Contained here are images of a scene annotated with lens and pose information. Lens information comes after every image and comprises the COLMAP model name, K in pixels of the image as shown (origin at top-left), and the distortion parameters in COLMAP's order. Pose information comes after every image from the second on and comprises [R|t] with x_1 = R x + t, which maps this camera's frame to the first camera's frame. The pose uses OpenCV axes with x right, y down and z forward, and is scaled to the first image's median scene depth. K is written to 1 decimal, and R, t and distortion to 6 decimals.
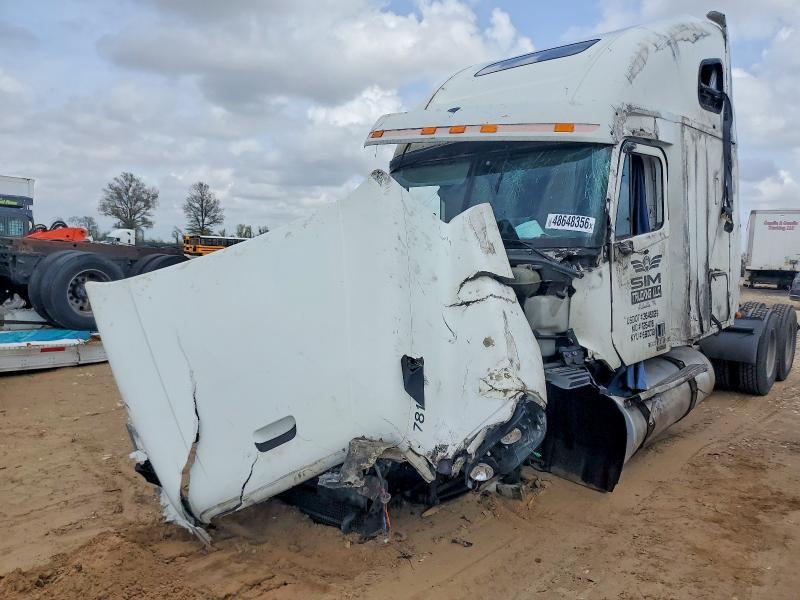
lens RADIAL K [[619.0, 0, 400.0], [0, 619.0, 300.0], [0, 0, 1]] dist [0.003764, 0.001099]
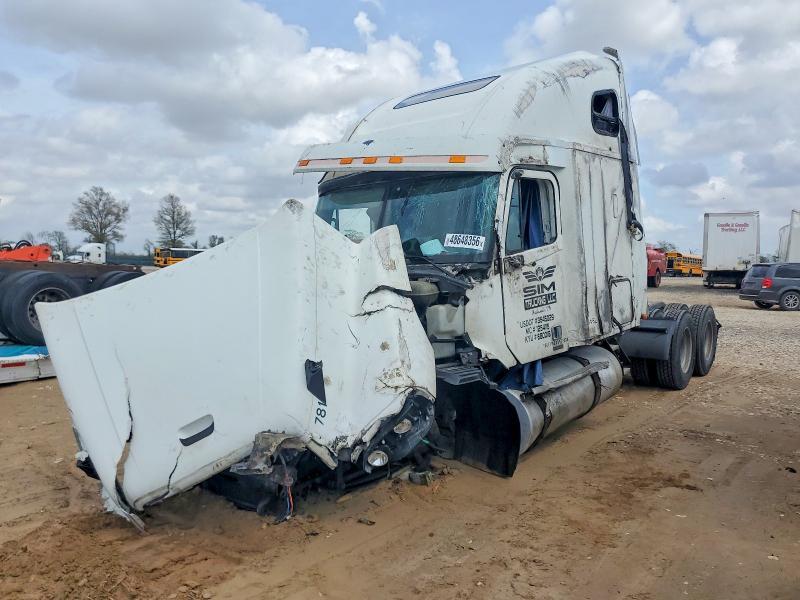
lens RADIAL K [[617.9, 0, 392.1], [0, 617.9, 285.0], [0, 0, 1]] dist [0.006725, -0.006973]
pose [[0.999325, -0.023237, 0.028446, 0.103172], [0.024251, 0.999064, -0.035808, -0.004726], [-0.027587, 0.036474, 0.998954, -0.136295]]
